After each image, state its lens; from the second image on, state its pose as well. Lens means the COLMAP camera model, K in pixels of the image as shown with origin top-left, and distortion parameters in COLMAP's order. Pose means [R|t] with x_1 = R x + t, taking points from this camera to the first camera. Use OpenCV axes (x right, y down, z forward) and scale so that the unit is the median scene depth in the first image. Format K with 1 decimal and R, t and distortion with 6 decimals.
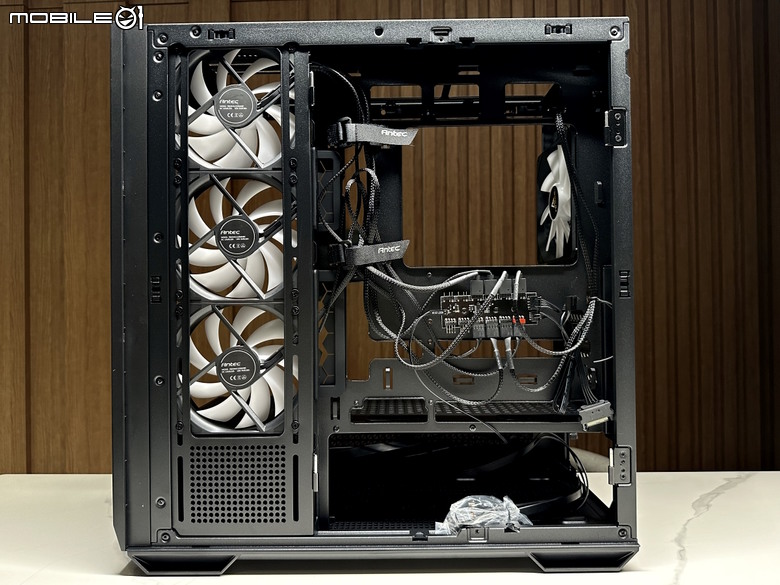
lens RADIAL K [[582.8, 0, 385.8], [0, 582.8, 291.8], [0, 0, 1]] dist [0.032568, -0.025281]
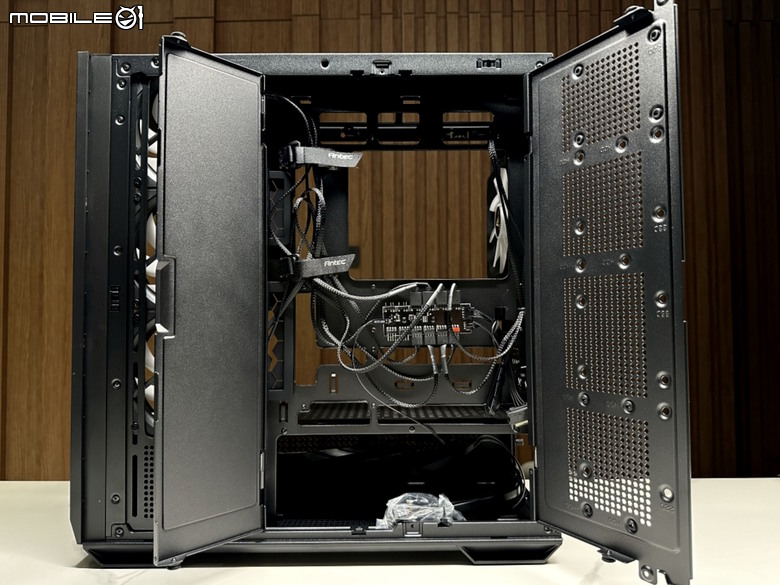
lens RADIAL K [[582.8, 0, 378.1], [0, 582.8, 291.9], [0, 0, 1]] dist [0.032568, -0.025281]
pose [[0.999864, 0.006116, 0.015335, 0.069609], [-0.005664, 0.999552, -0.029394, 0.012313], [-0.015508, 0.029303, 0.999450, -0.077731]]
